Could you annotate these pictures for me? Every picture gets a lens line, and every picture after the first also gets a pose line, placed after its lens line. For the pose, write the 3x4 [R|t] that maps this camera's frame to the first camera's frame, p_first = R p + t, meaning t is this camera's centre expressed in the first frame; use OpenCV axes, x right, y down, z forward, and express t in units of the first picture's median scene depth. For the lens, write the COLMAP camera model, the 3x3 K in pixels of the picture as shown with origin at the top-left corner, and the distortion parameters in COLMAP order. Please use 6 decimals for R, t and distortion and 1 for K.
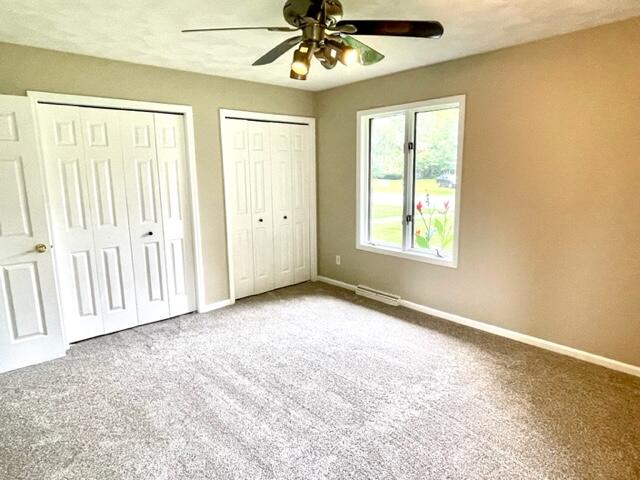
lens RADIAL K [[390.4, 0, 320.0], [0, 390.4, 240.0], [0, 0, 1]] dist [0.000261, 0.000126]
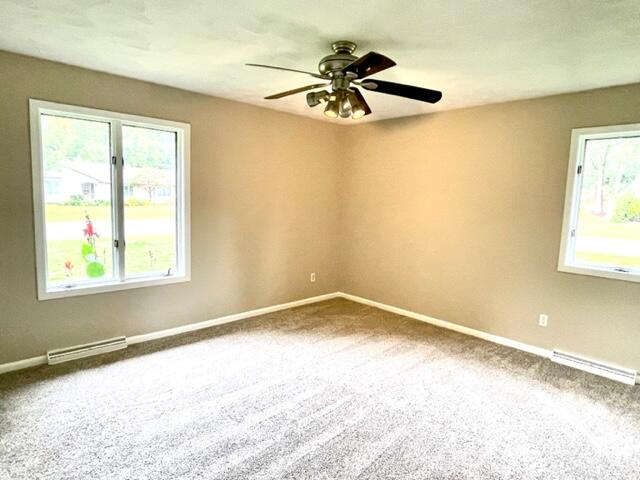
lens RADIAL K [[390.4, 0, 320.0], [0, 390.4, 240.0], [0, 0, 1]] dist [0.000261, 0.000126]
pose [[-0.029721, -0.102331, 0.994306, -0.680463], [0.147700, 0.983376, 0.105621, -0.093521], [-0.988586, 0.149998, -0.014113, 0.599642]]
